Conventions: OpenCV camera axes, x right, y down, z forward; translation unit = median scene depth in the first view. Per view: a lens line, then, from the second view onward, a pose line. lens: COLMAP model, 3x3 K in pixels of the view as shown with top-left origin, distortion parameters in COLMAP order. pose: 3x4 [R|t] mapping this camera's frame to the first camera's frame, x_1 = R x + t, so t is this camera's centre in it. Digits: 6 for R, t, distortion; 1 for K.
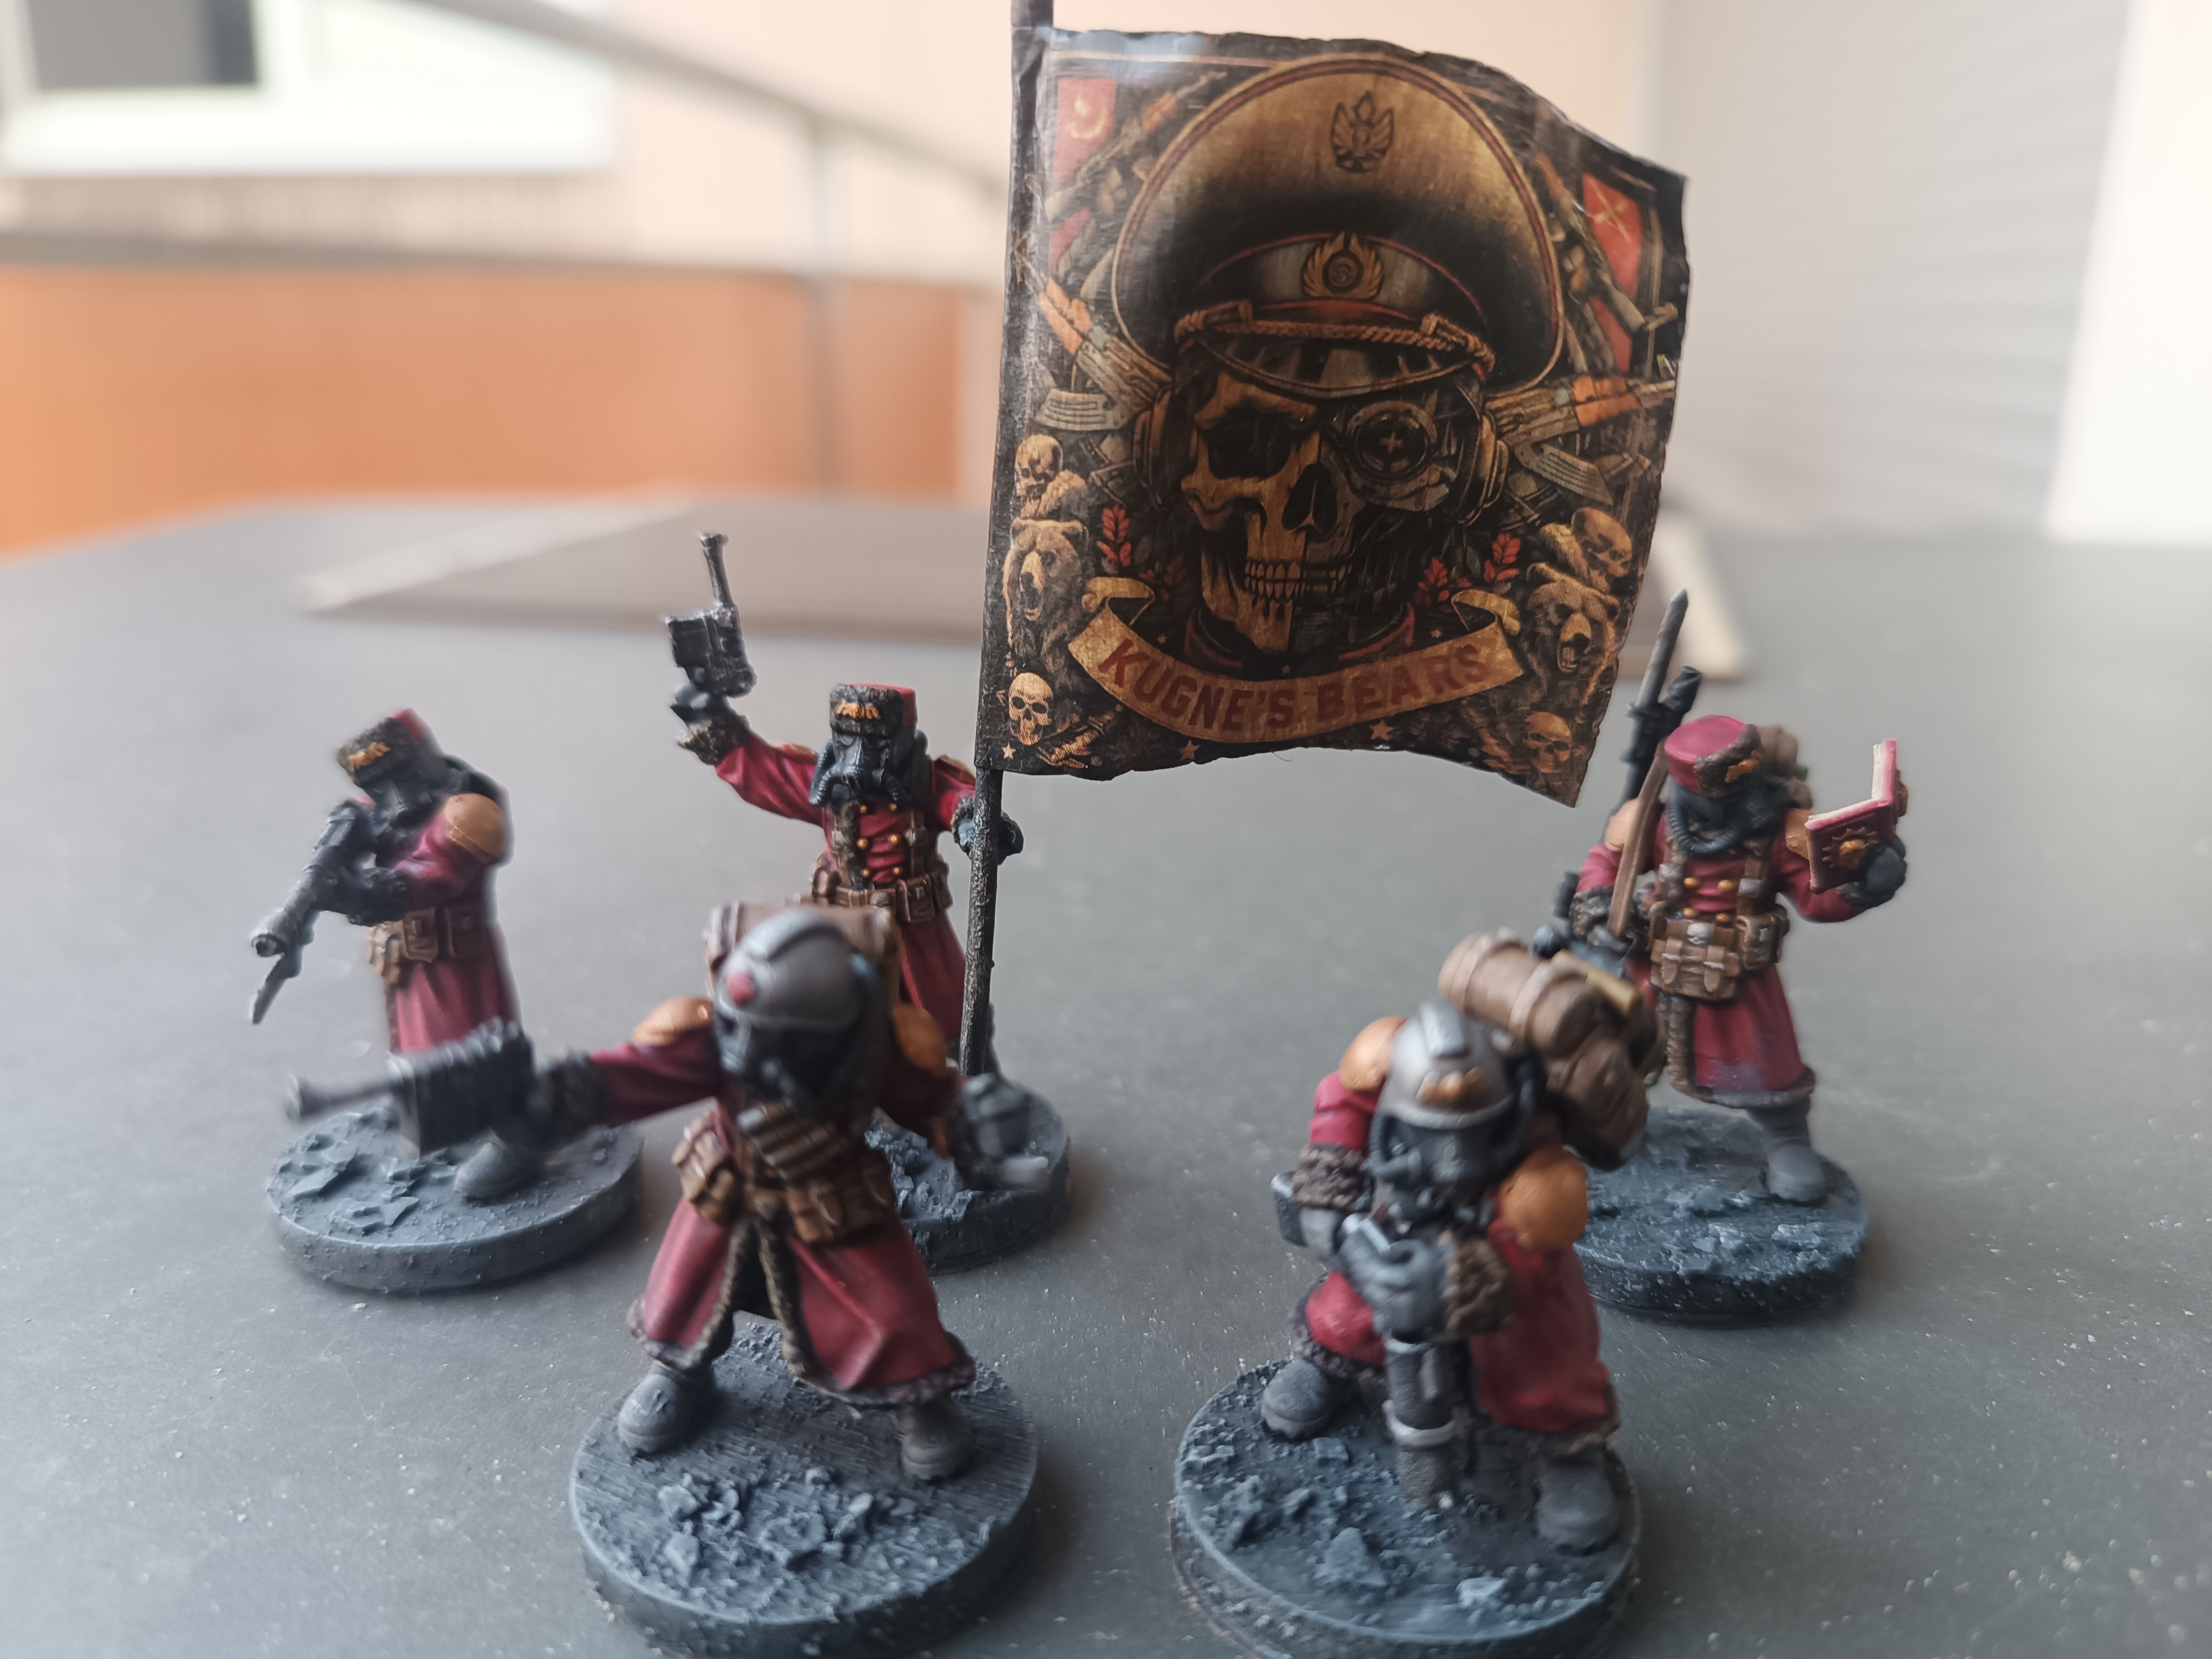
lens RADIAL K [[1747.0, 0, 1109.3], [0, 1747.0, 834.3], [0, 0, 1]] dist [-0.069741, 0.010191]
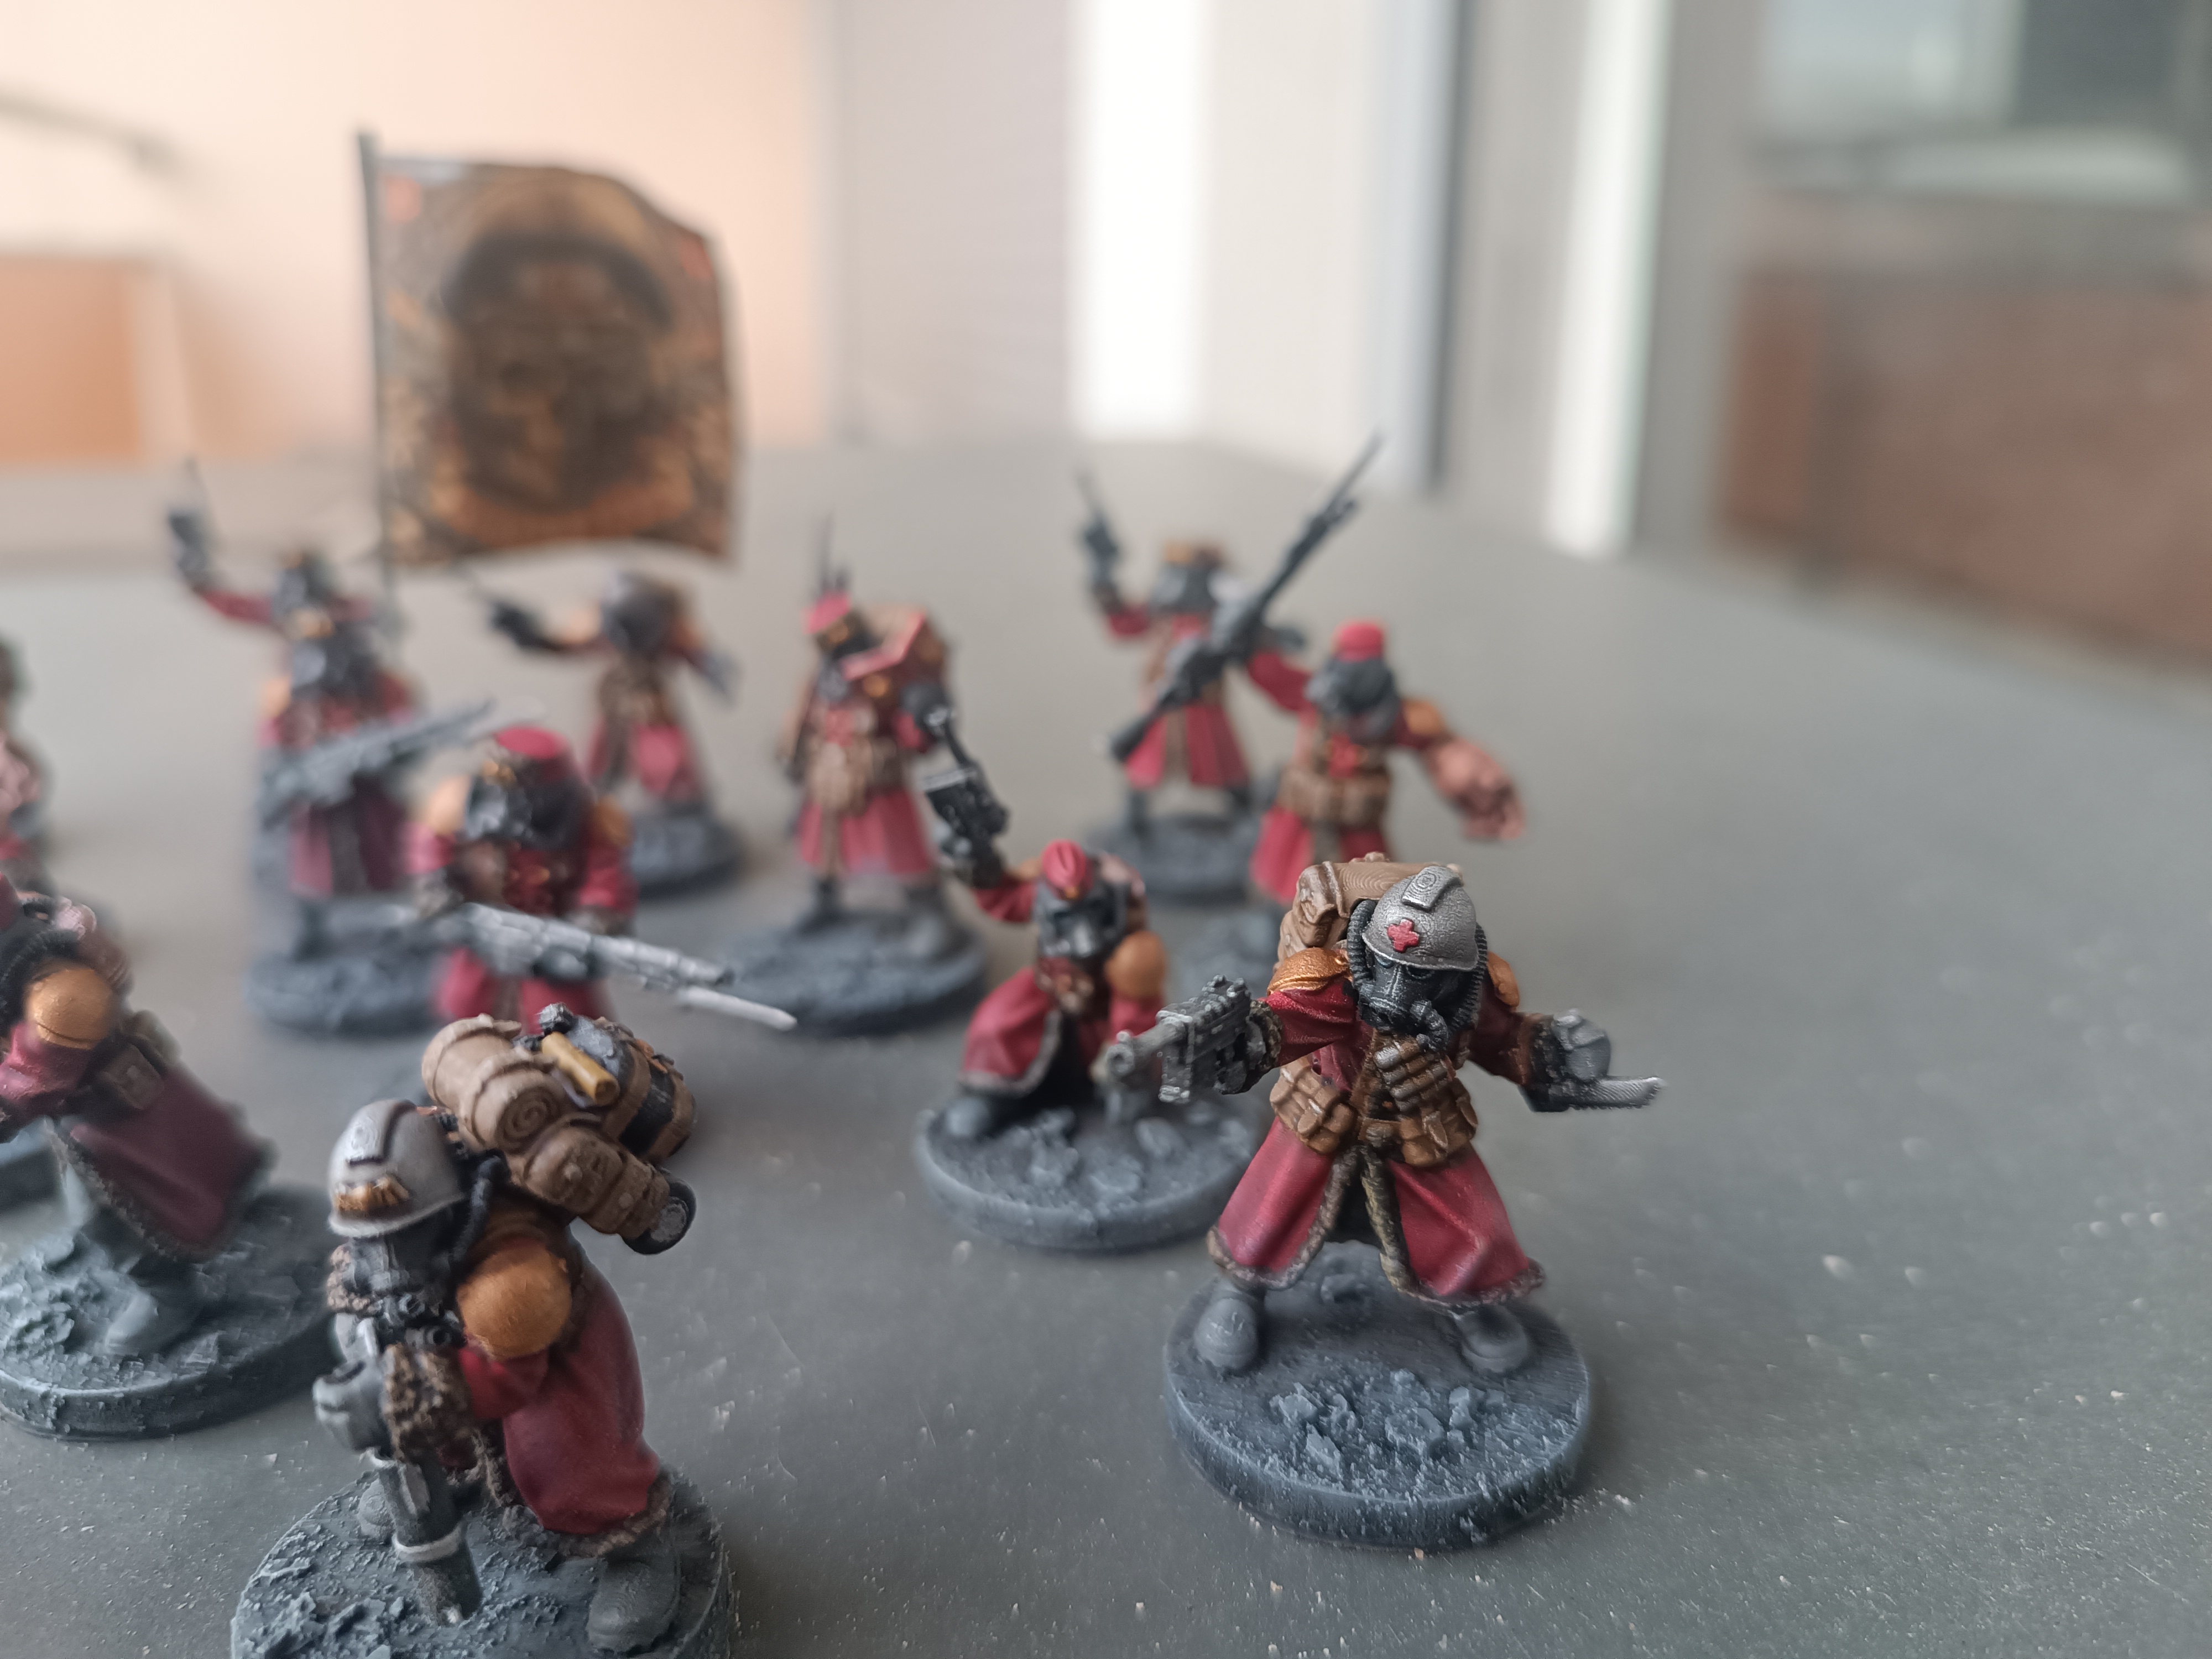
lens RADIAL K [[1747.0, 0, 1109.3], [0, 1747.0, 834.3], [0, 0, 1]] dist [-0.069741, 0.010191]
pose [[0.934697, -0.125090, 0.332708, 0.000363], [0.121349, 0.992091, 0.032090, 0.255955], [-0.334091, 0.010379, 0.942484, -0.862382]]
